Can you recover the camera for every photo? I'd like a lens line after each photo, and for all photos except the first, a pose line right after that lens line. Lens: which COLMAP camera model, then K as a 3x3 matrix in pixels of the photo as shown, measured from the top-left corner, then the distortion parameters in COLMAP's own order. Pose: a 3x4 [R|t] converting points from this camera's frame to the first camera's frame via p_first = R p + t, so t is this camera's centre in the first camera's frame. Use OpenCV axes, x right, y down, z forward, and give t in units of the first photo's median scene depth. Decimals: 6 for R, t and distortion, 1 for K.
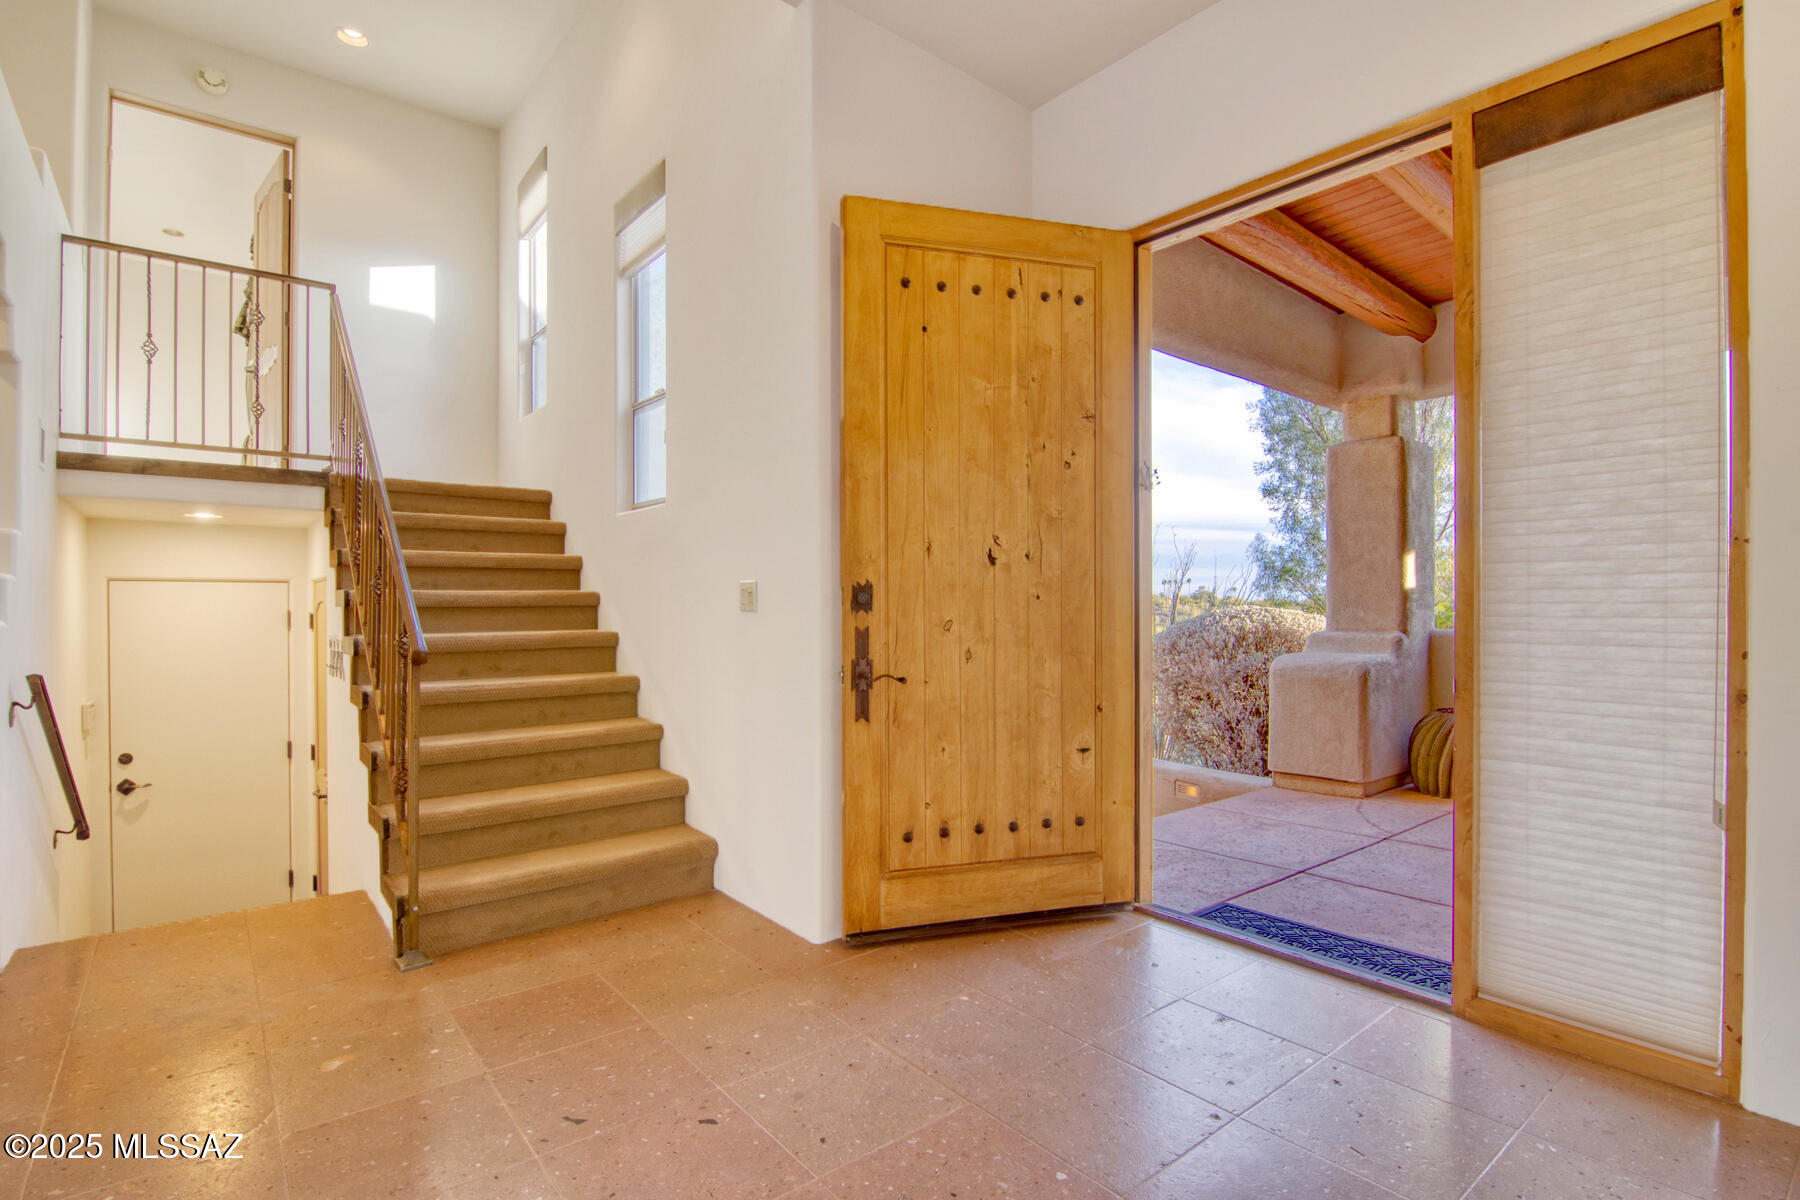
lens RADIAL K [[868.3, 0, 897.2], [0, 868.3, 600.4], [0, 0, 1]] dist [-0.014251, -0.007362]
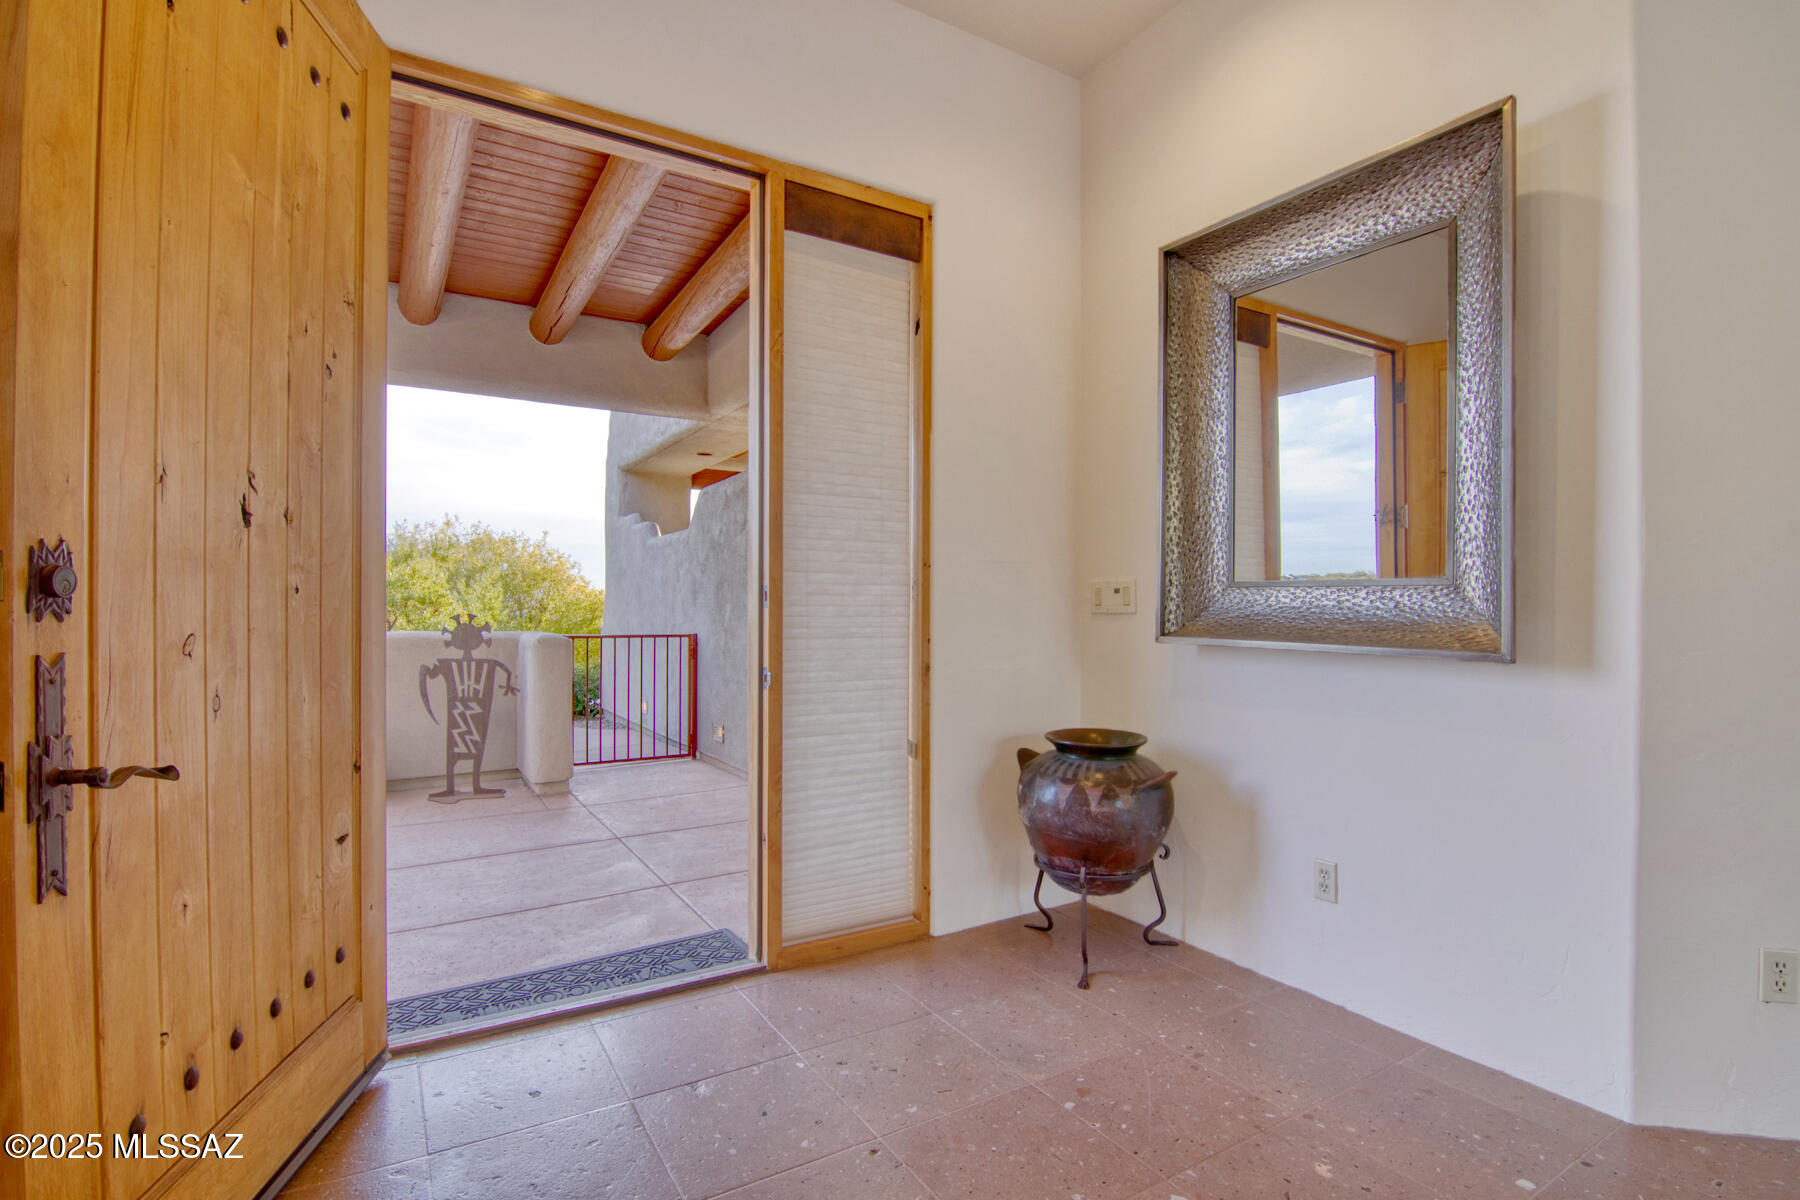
lens RADIAL K [[868.3, 0, 896.3], [0, 868.3, 604.4], [0, 0, 1]] dist [-0.014251, -0.007362]
pose [[0.121915, 0.007395, 0.992513, -0.477172], [-0.009176, 0.999938, -0.006323, 0.008131], [-0.992498, -0.008336, 0.121975, 0.732490]]
